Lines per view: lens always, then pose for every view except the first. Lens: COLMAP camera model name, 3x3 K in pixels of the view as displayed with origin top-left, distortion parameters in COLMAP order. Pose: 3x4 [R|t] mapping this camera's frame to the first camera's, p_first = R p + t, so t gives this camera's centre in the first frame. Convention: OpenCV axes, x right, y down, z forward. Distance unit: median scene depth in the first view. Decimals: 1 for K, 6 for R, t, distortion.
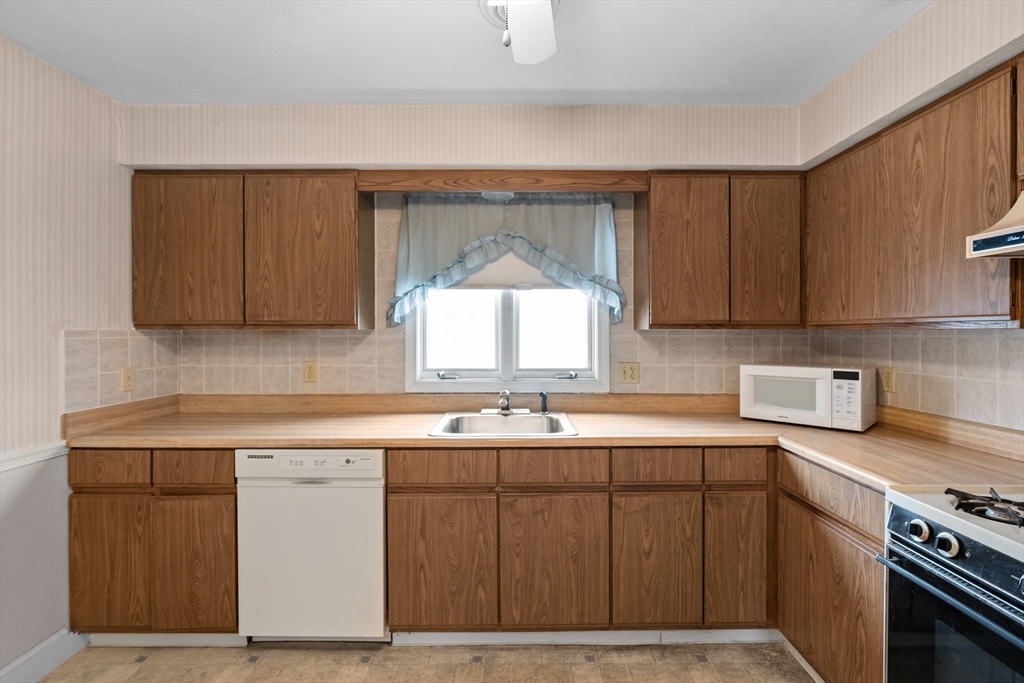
lens RADIAL K [[462.7, 0, 514.6], [0, 462.7, 334.4], [0, 0, 1]] dist [-0.005609, 0.000953]
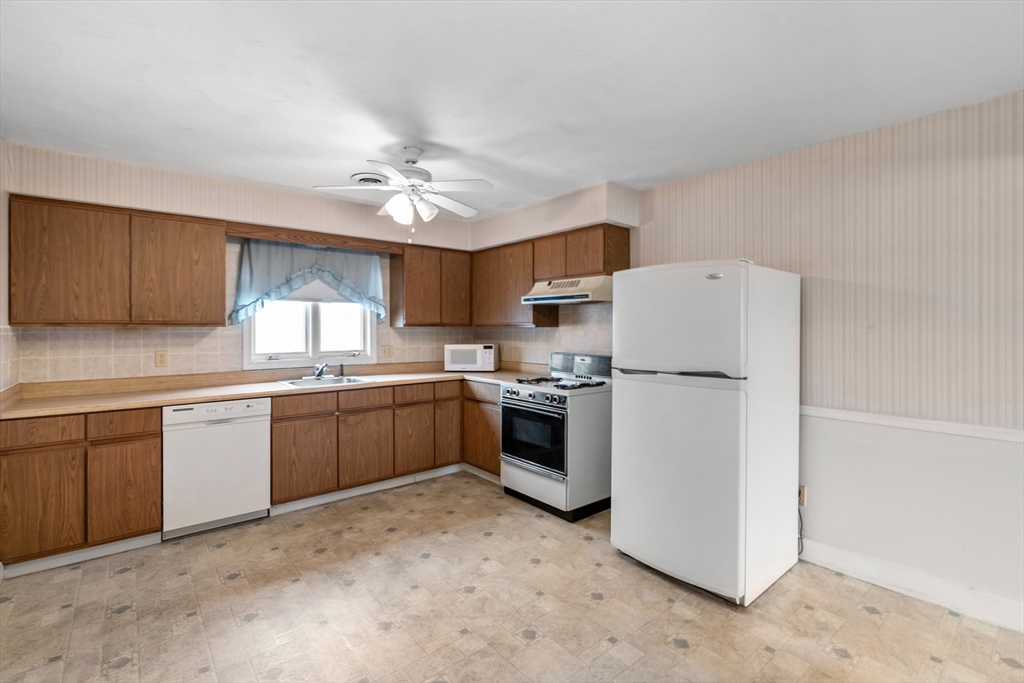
lens RADIAL K [[465.3, 0, 509.2], [0, 465.3, 331.1], [0, 0, 1]] dist [-0.003910, 0.000126]
pose [[0.775313, -0.005157, 0.631556, -0.624111], [0.003776, 0.999987, 0.003531, 0.000630], [-0.631566, -0.000353, 0.775322, -0.812392]]
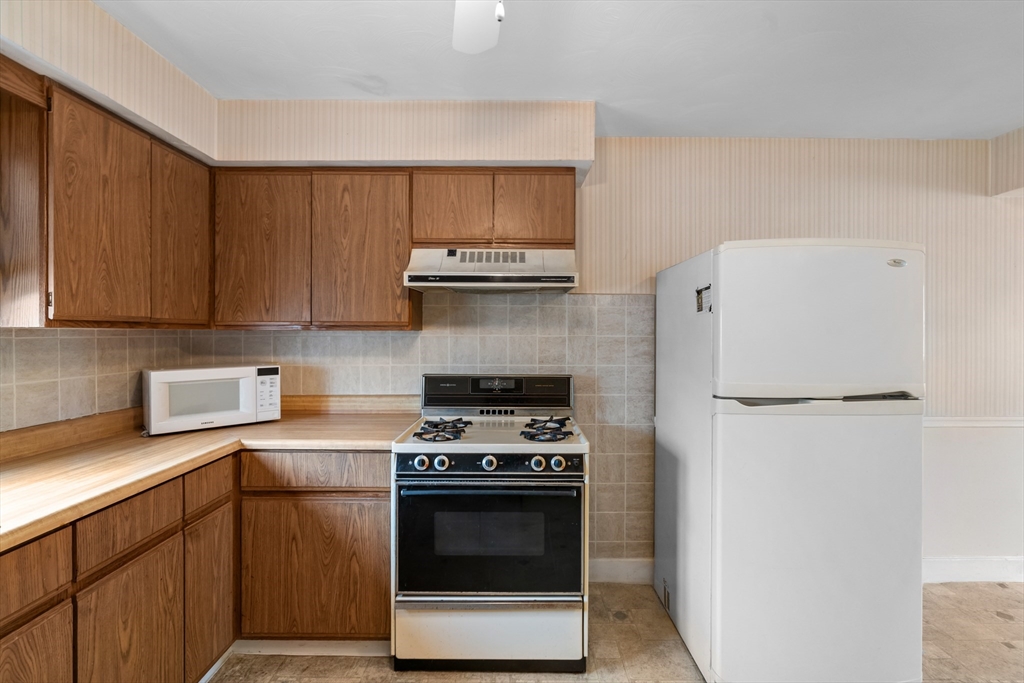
lens RADIAL K [[462.7, 0, 514.6], [0, 462.7, 334.4], [0, 0, 1]] dist [-0.005609, 0.000953]
pose [[0.002938, -0.003861, 0.999988, -0.364066], [0.002606, 0.999989, 0.003853, -0.002569], [-0.999992, 0.002595, 0.002948, 0.385077]]
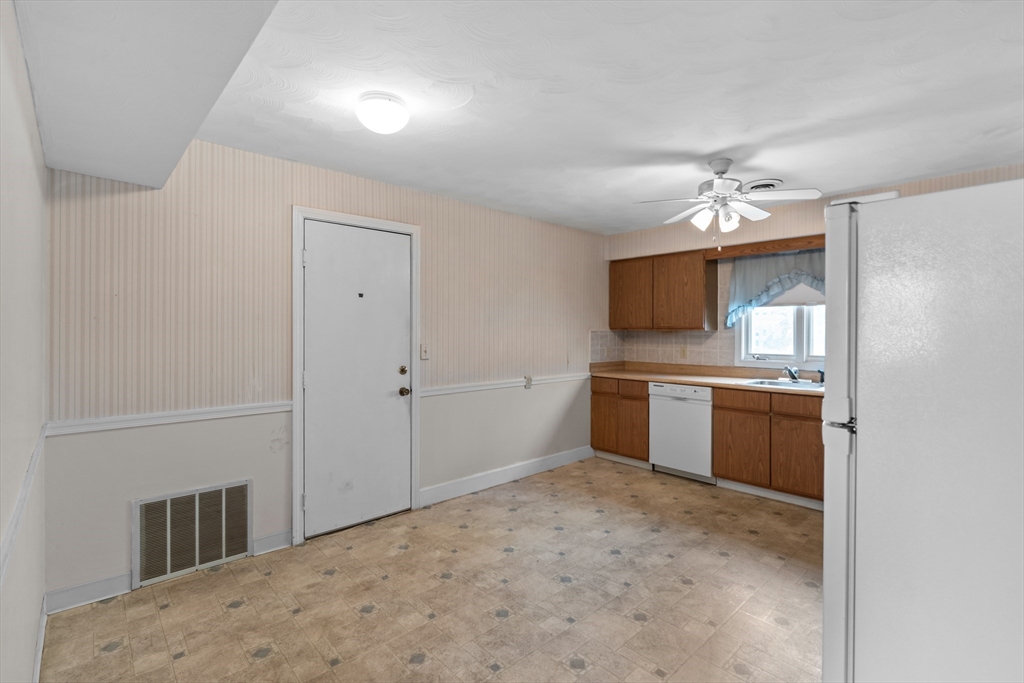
lens RADIAL K [[462.7, 0, 514.6], [0, 462.7, 334.4], [0, 0, 1]] dist [-0.005609, 0.000953]
pose [[0.680052, 0.008035, -0.733120, 0.593559], [-0.007337, 0.999964, 0.004154, 0.003692], [0.733127, 0.002554, 0.680087, -0.998806]]
